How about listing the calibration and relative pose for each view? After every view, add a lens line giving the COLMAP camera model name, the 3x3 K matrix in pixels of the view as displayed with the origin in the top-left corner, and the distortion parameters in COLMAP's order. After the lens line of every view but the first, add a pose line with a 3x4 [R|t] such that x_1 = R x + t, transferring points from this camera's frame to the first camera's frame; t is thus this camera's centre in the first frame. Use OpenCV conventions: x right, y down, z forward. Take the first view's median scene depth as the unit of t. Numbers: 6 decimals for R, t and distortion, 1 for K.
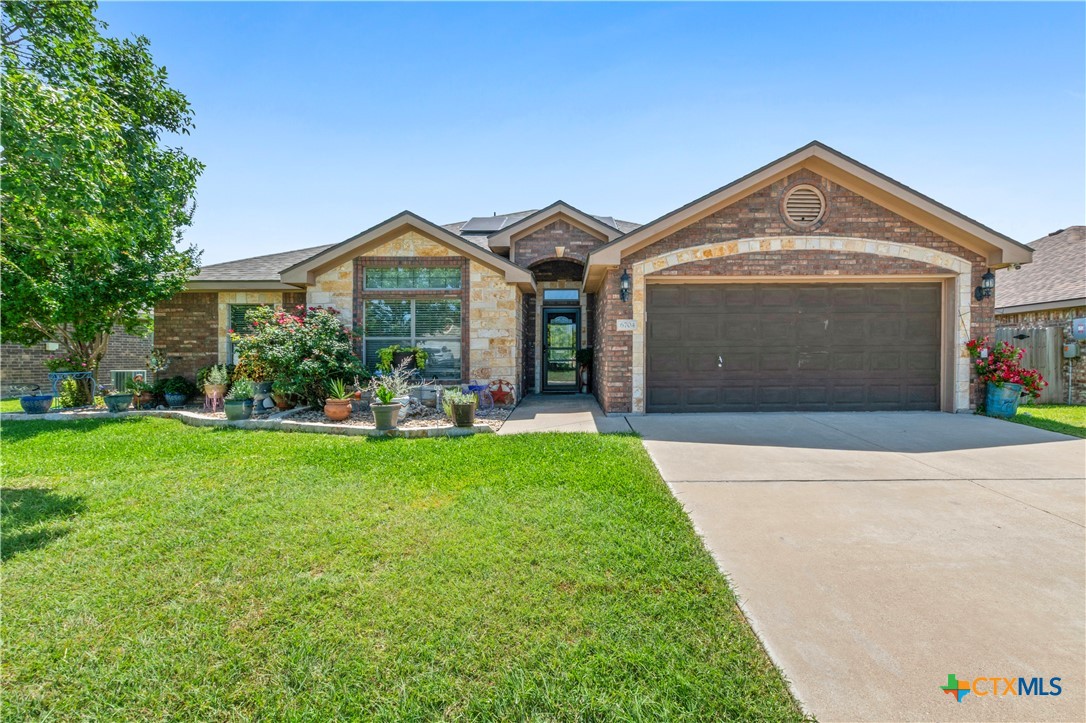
lens RADIAL K [[469.8, 0, 542.8], [0, 469.8, 364.6], [0, 0, 1]] dist [-0.001469, -0.000036]
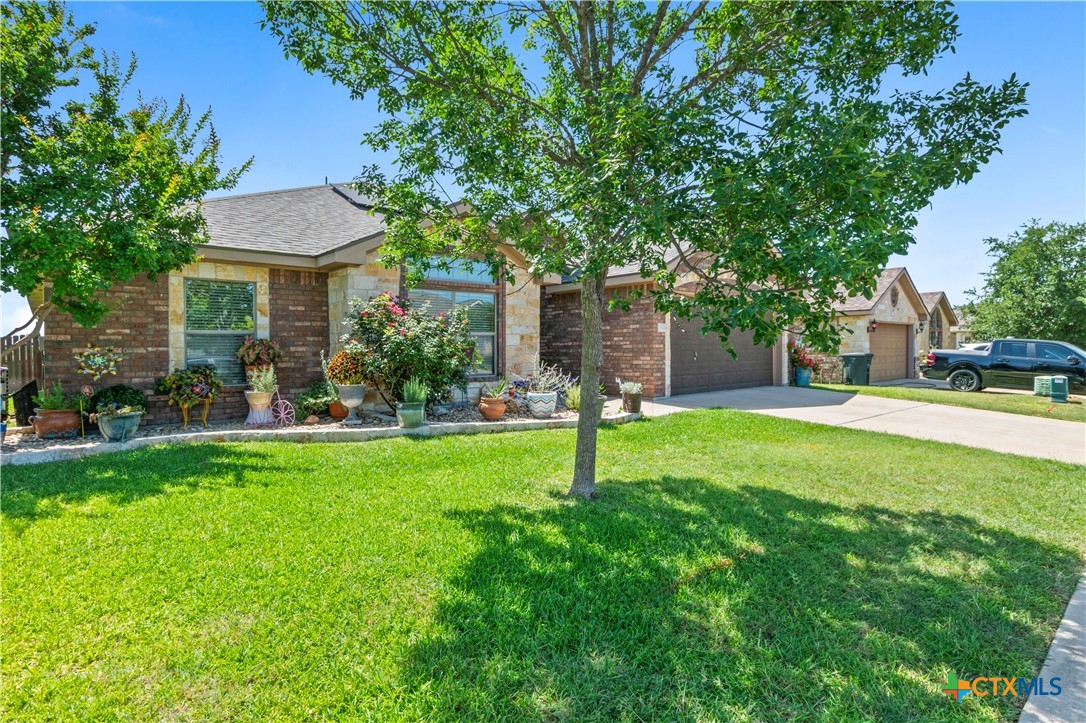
lens RADIAL K [[548.6, 0, 542.1], [0, 548.6, 356.3], [0, 0, 1]] dist [-0.000135, 0.000028]
pose [[0.773609, -0.008076, 0.633611, -0.901266], [0.009692, 0.999953, 0.000912, -0.010111], [-0.633589, 0.005435, 0.773651, 0.051178]]
